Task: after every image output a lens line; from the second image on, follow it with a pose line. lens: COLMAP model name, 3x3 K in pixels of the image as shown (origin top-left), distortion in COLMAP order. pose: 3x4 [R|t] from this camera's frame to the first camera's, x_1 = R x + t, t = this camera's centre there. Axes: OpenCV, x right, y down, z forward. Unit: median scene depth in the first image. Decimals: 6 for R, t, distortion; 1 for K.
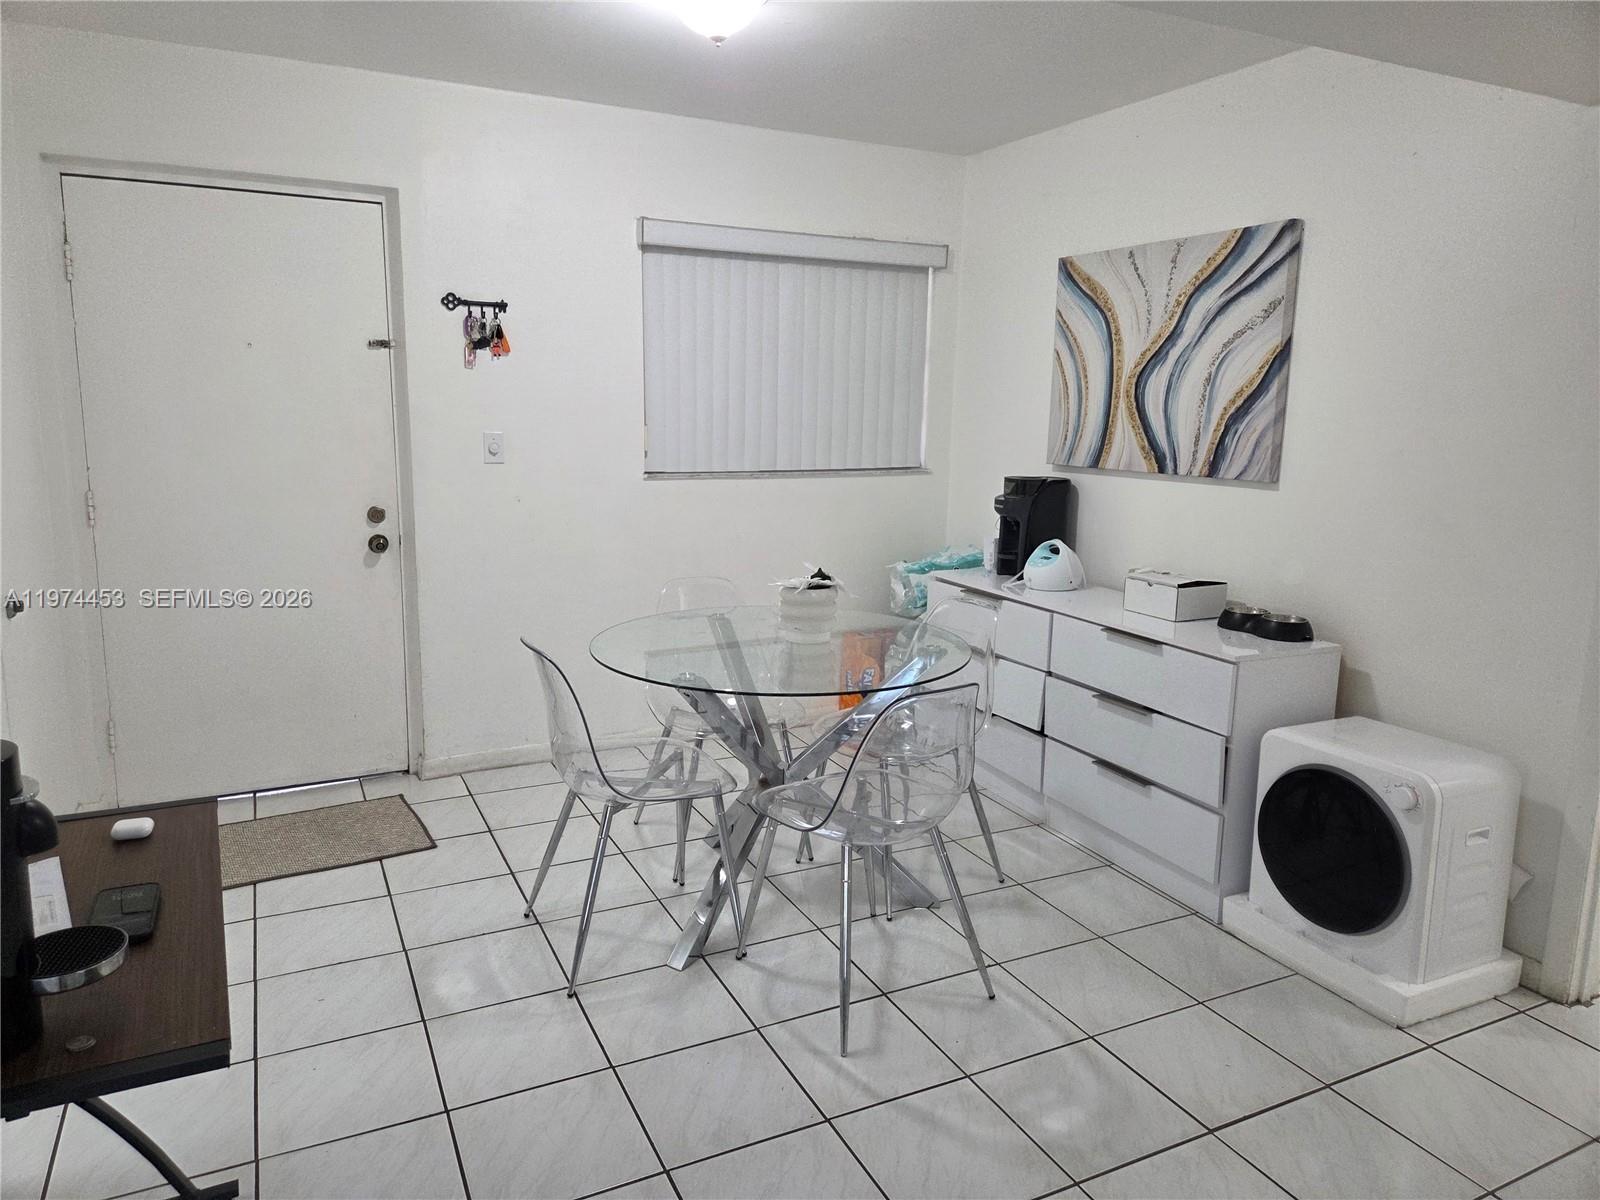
lens RADIAL K [[1066.5, 0, 800.0], [0, 1066.5, 600.0], [0, 0, 1]] dist [0.034181, -0.001677]
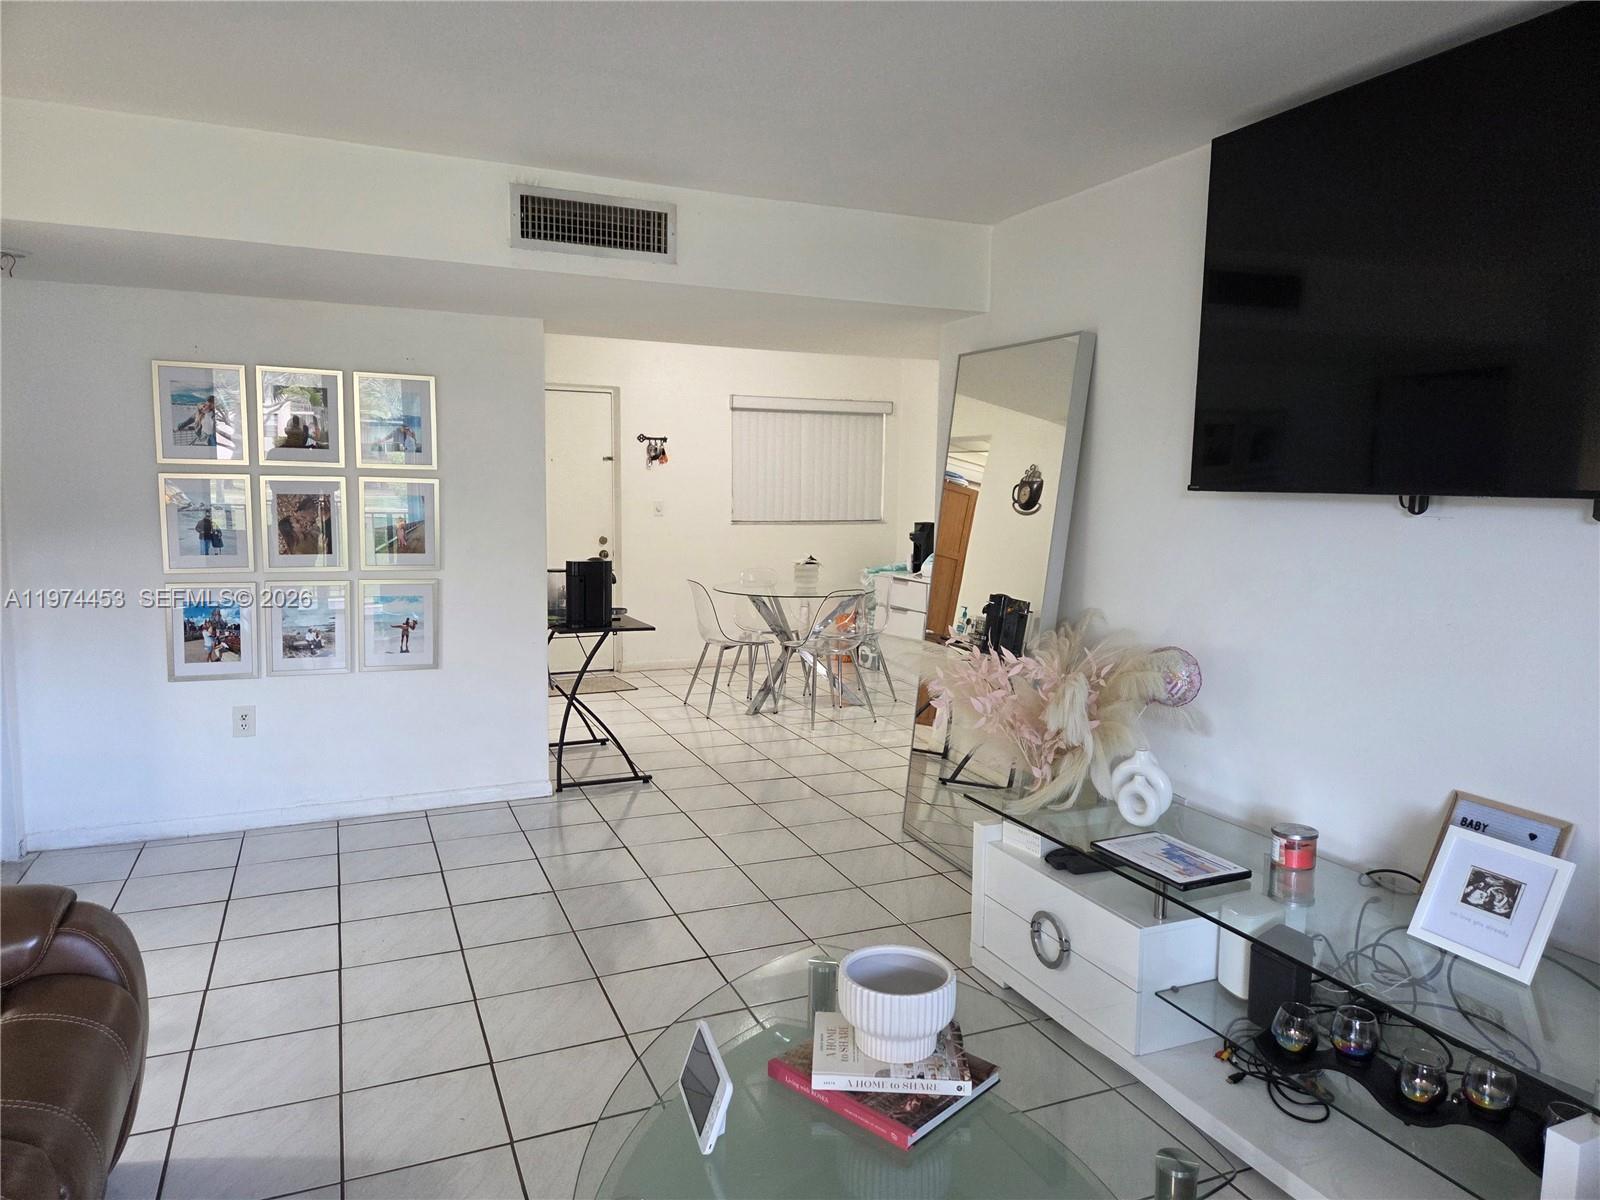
lens RADIAL K [[1066.5, 0, 800.0], [0, 1066.5, 600.0], [0, 0, 1]] dist [0.034181, -0.001677]
pose [[0.998778, 0.003080, -0.049324, 0.080852], [-0.006555, 0.997495, -0.070438, 0.171500], [0.048984, 0.070675, 0.996296, -0.984883]]
